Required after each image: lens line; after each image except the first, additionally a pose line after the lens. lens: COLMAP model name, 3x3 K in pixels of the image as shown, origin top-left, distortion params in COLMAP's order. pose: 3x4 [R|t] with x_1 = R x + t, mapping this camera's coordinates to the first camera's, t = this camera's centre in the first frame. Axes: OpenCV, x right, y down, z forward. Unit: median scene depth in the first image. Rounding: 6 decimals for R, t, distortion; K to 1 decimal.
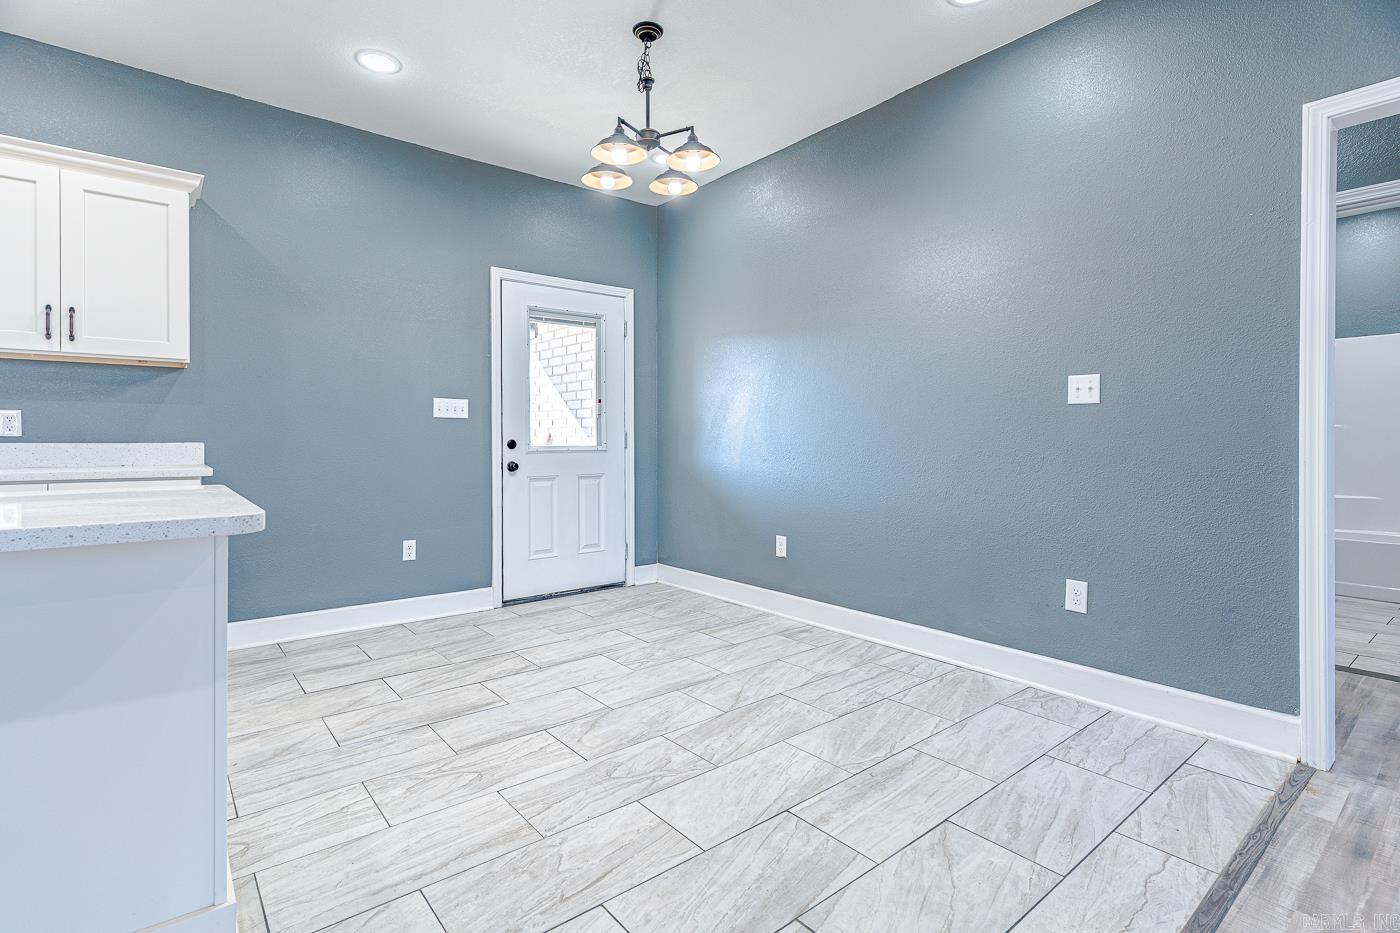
lens RADIAL K [[672.7, 0, 685.9], [0, 672.7, 443.8], [0, 0, 1]] dist [-0.000589, 0.001093]
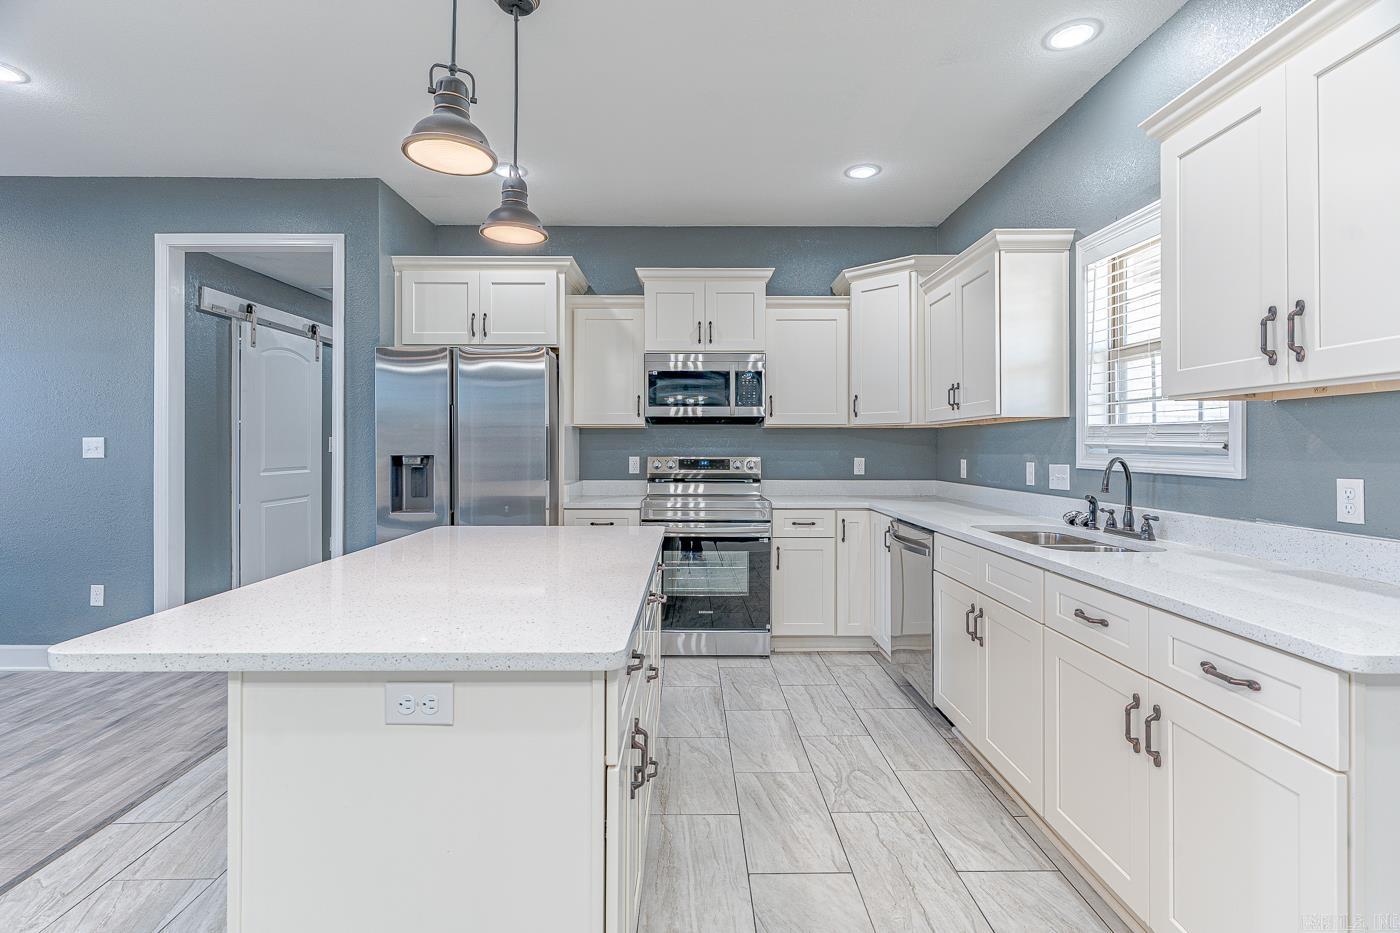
lens RADIAL K [[672.7, 0, 700.0], [0, 672.7, 447.4], [0, 0, 1]] dist [-0.000589, 0.001093]
pose [[-0.609394, -0.000627, -0.792867, -0.112959], [-0.003747, 0.999991, 0.002088, -0.053748], [0.792858, 0.004243, -0.609391, 0.624497]]
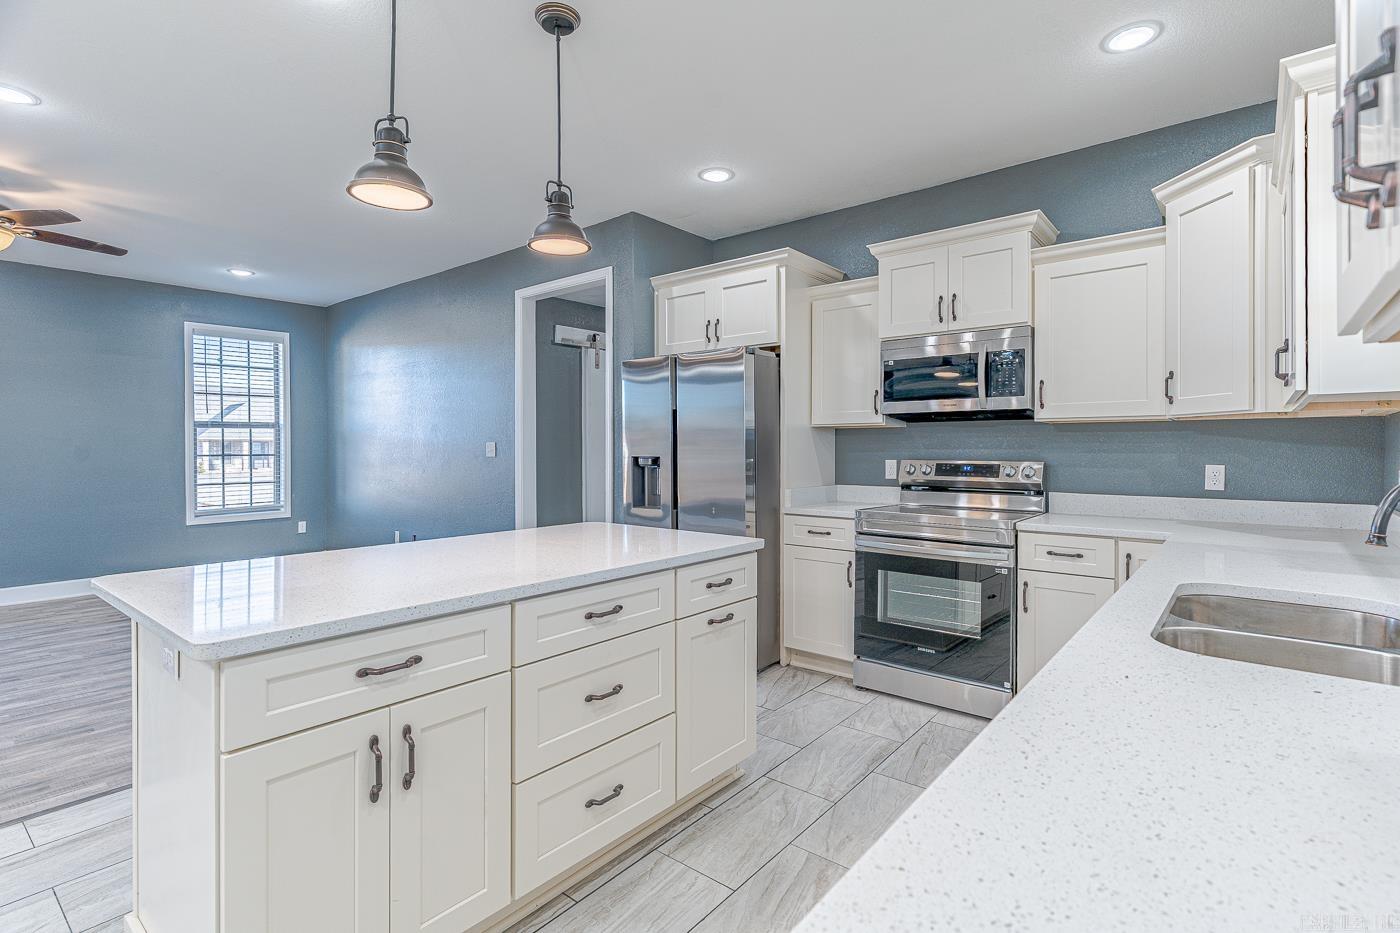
lens RADIAL K [[672.7, 0, 697.7], [0, 672.7, 454.1], [0, 0, 1]] dist [-0.000589, 0.001093]
pose [[-0.976634, 0.002791, -0.214893, -0.444049], [-0.000062, 0.999912, 0.013266, -0.056997], [0.214911, 0.012969, -0.976548, 0.754693]]
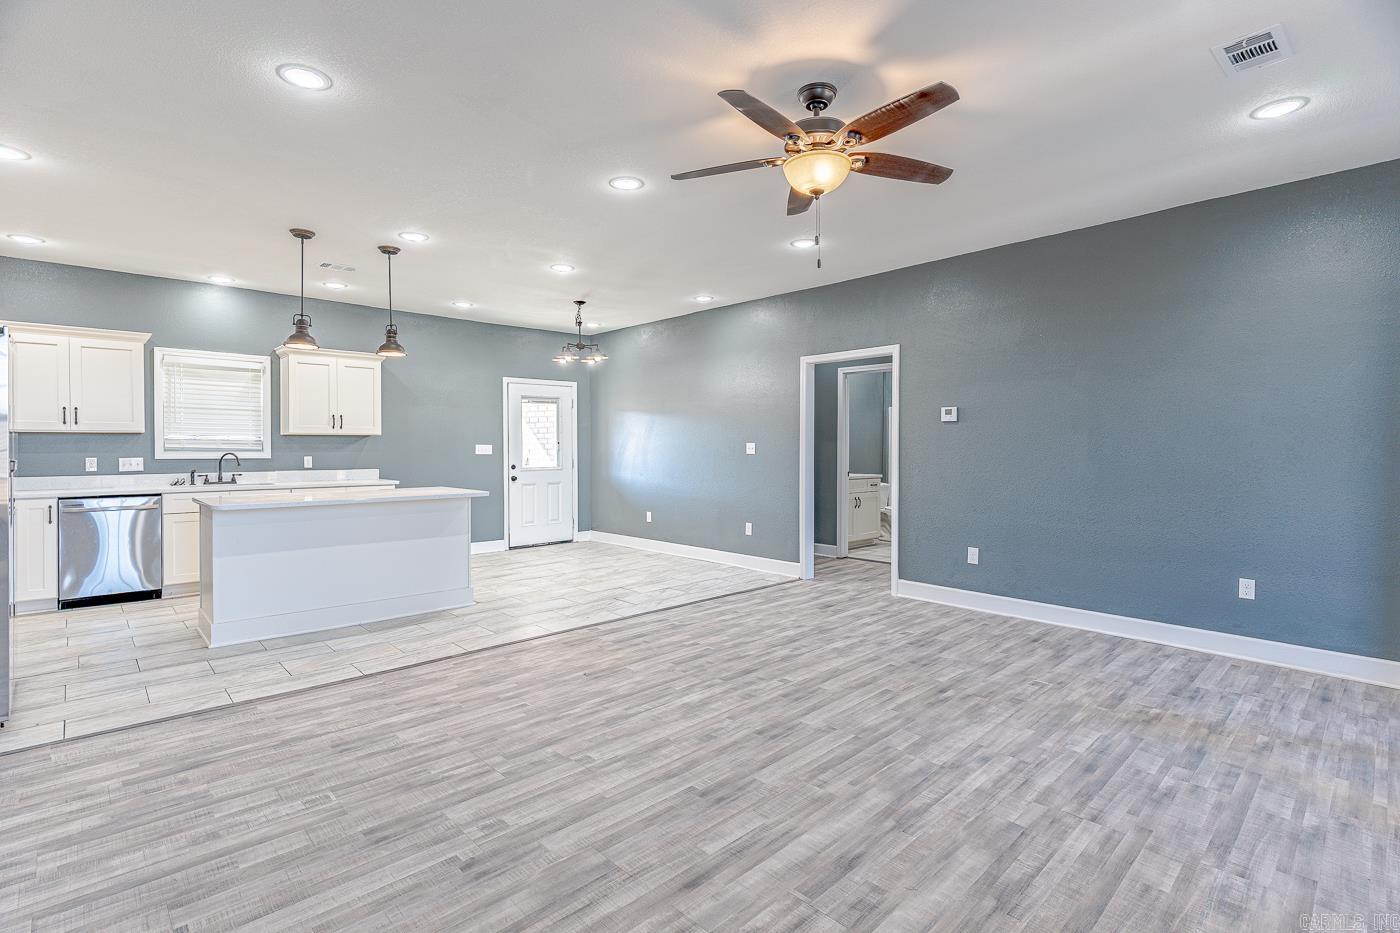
lens RADIAL K [[672.7, 0, 692.4], [0, 672.7, 446.9], [0, 0, 1]] dist [-0.000589, 0.001093]
pose [[0.997249, -0.001216, 0.074111, 0.116750], [0.001536, 0.999990, -0.004257, -0.049545], [-0.074105, 0.004359, 0.997241, -1.003921]]
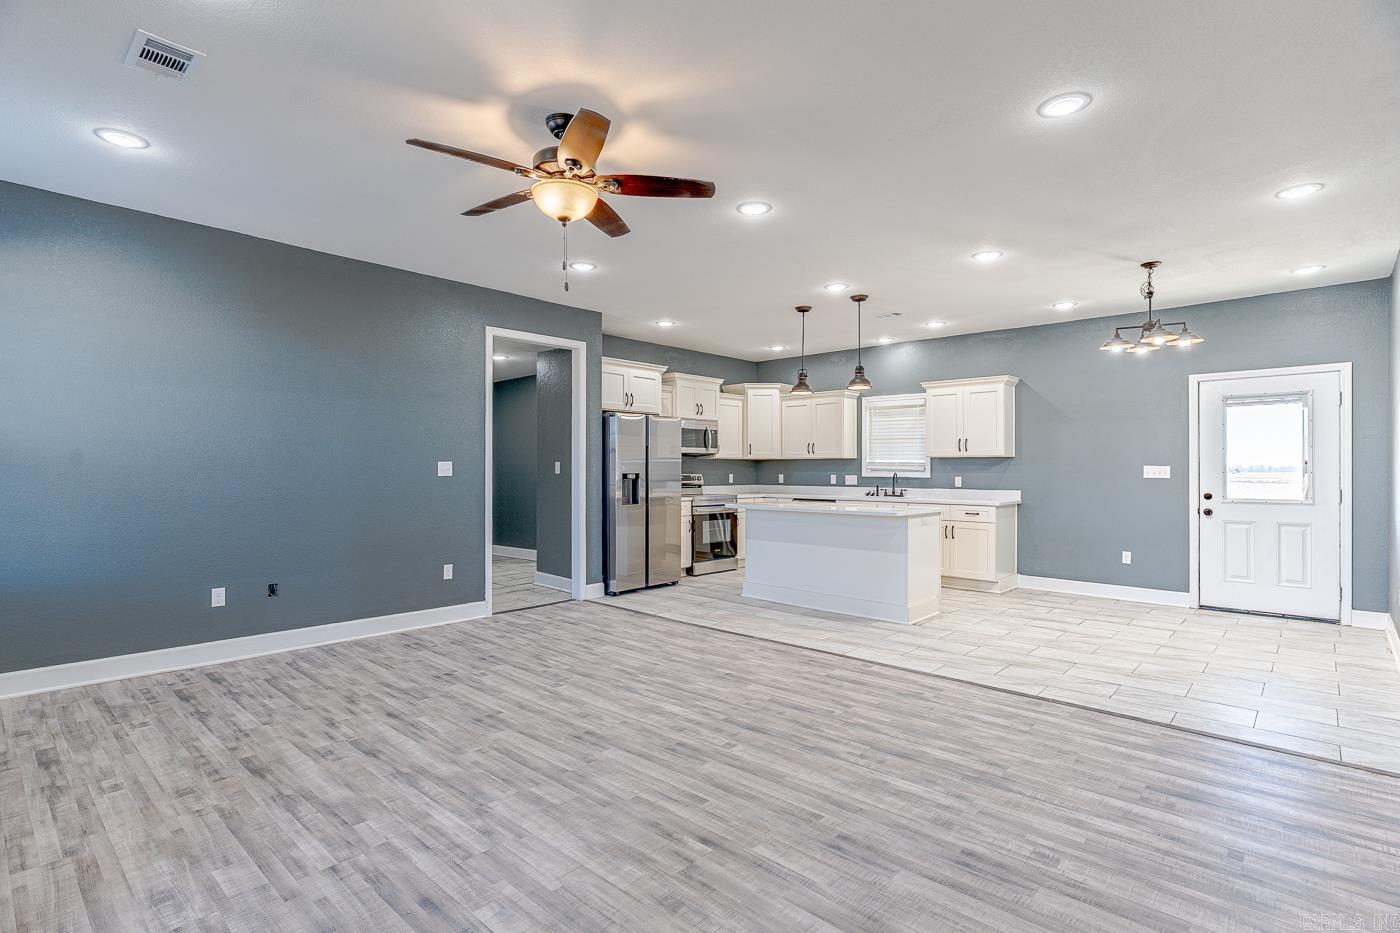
lens RADIAL K [[672.7, 0, 691.1], [0, 672.7, 472.0], [0, 0, 1]] dist [-0.000589, 0.001093]
pose [[0.140887, 0.005569, -0.990010, 1.018874], [-0.006190, 0.999970, 0.004744, -0.051982], [0.990006, 0.005460, 0.140917, -0.289016]]
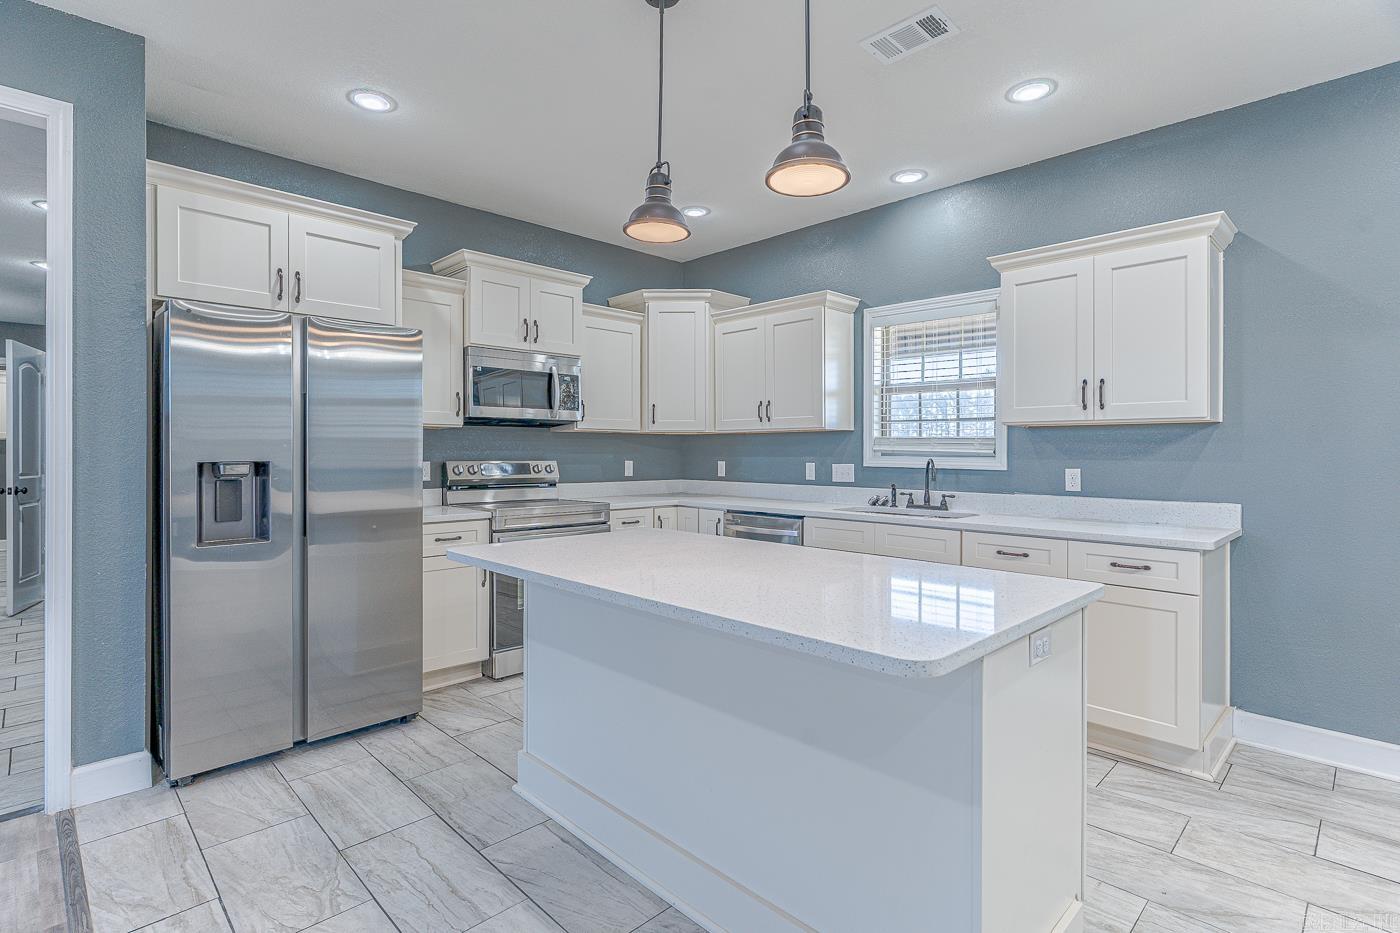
lens RADIAL K [[672.7, 0, 699.7], [0, 672.7, 457.1], [0, 0, 1]] dist [-0.000589, 0.001093]
pose [[0.105213, 0.008225, -0.994416, 0.073663], [-0.006653, 0.999949, 0.007567, -0.051968], [0.994427, 0.005820, 0.105262, 0.152102]]
